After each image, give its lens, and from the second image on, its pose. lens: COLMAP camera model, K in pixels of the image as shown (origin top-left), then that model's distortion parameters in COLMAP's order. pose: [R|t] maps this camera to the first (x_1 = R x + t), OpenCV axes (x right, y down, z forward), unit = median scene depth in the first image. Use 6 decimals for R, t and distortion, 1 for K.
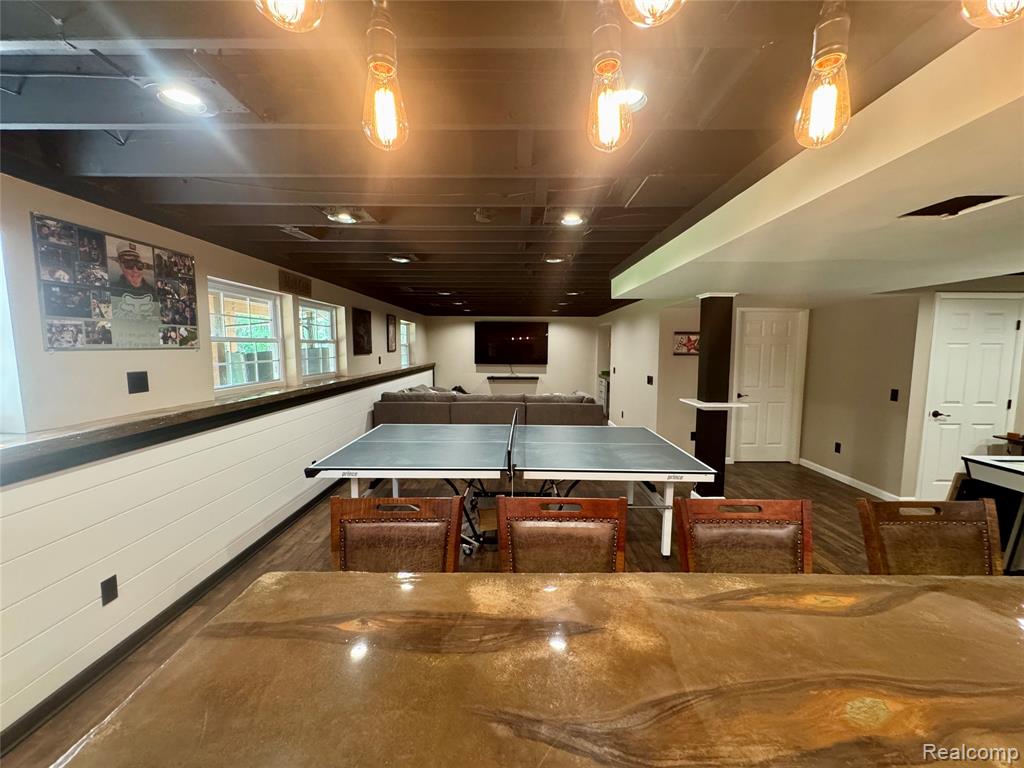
lens RADIAL K [[409.4, 0, 513.1], [0, 409.4, 384.8], [0, 0, 1]] dist [-0.003159, 0.000343]
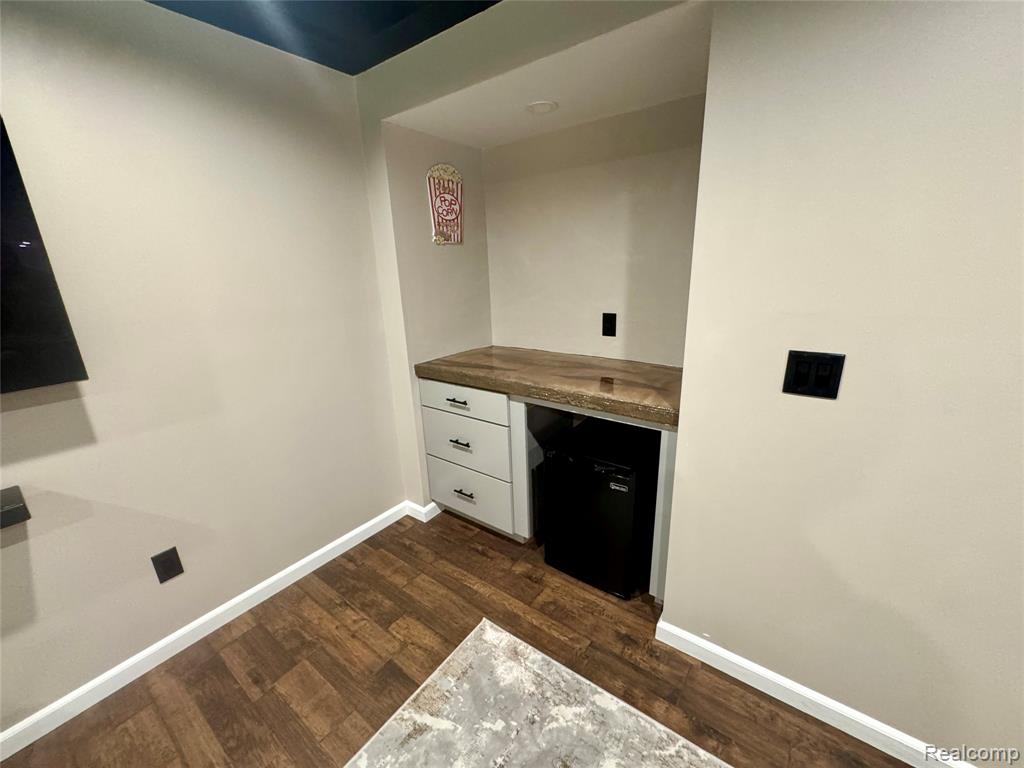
lens RADIAL K [[409.4, 0, 513.1], [0, 409.4, 384.8], [0, 0, 1]] dist [-0.003159, 0.000343]
pose [[0.590341, -0.250741, 0.767220, 0.114570], [0.111099, 0.966720, 0.230456, -0.112481], [-0.799471, -0.050811, 0.598551, 1.463719]]
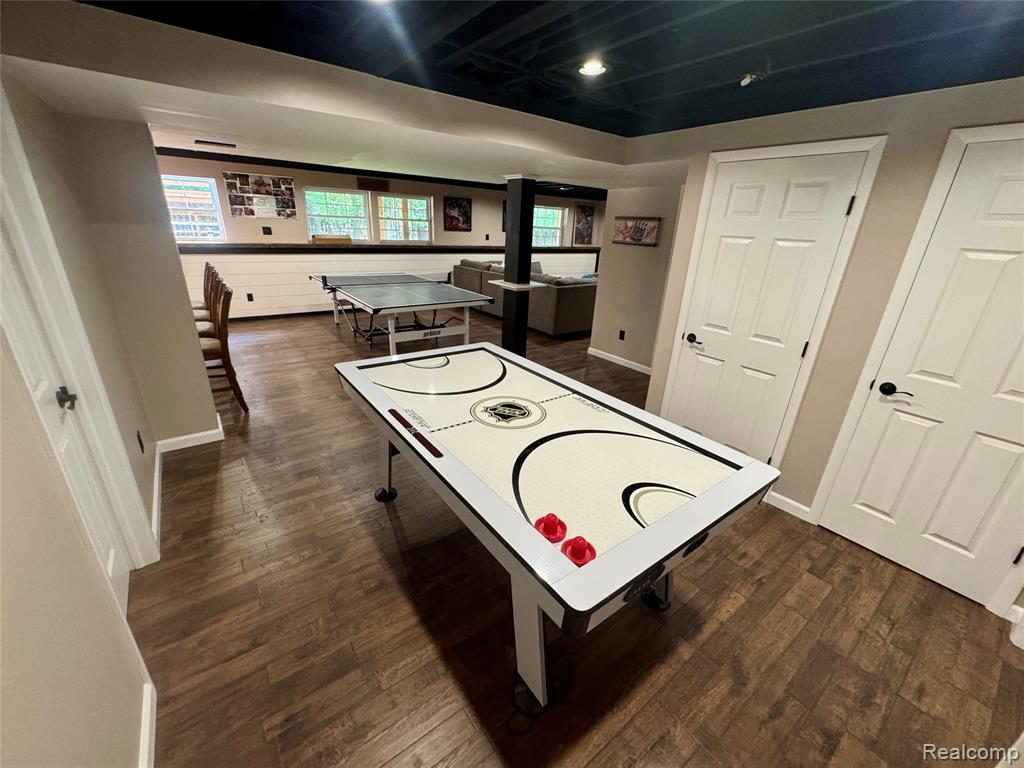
lens RADIAL K [[409.4, 0, 513.1], [0, 409.4, 384.8], [0, 0, 1]] dist [-0.003159, 0.000343]
pose [[0.606109, 0.311807, -0.731716, 1.040214], [-0.116531, 0.944841, 0.306098, -0.026612], [0.786799, -0.100261, 0.609012, 0.220072]]
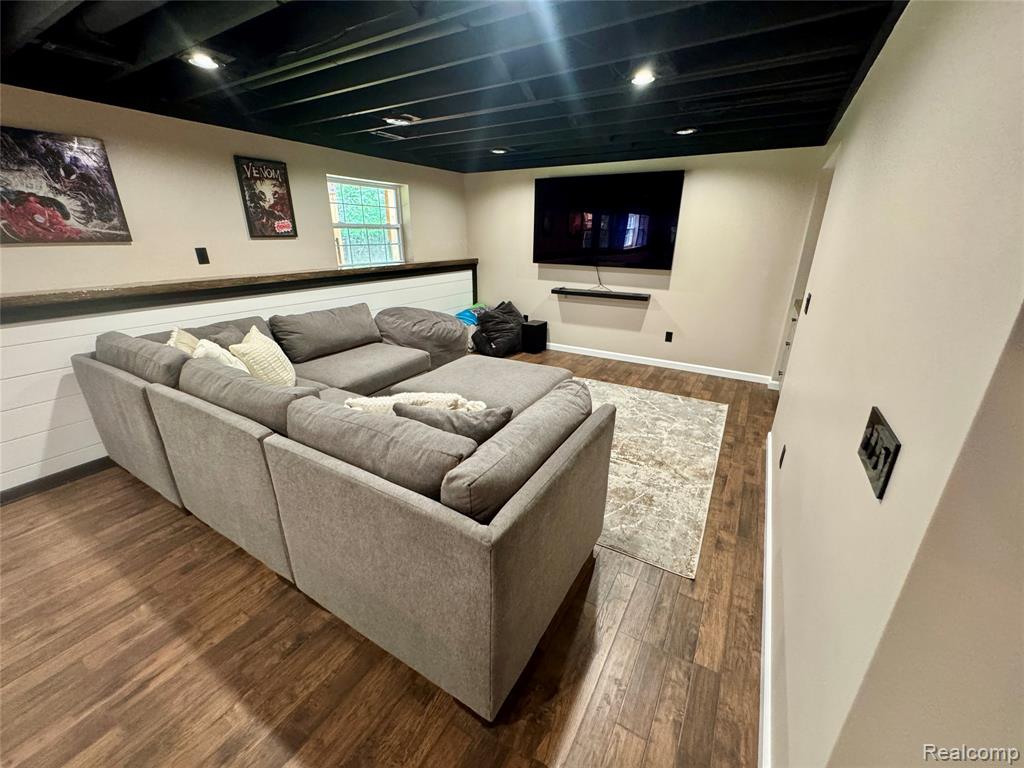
lens RADIAL K [[409.4, 0, 513.1], [0, 409.4, 384.8], [0, 0, 1]] dist [-0.003159, 0.000343]
pose [[0.865275, 0.177115, -0.468966, 0.305368], [-0.049971, 0.961320, 0.270863, -0.073917], [0.498801, -0.210936, 0.840657, 0.874860]]
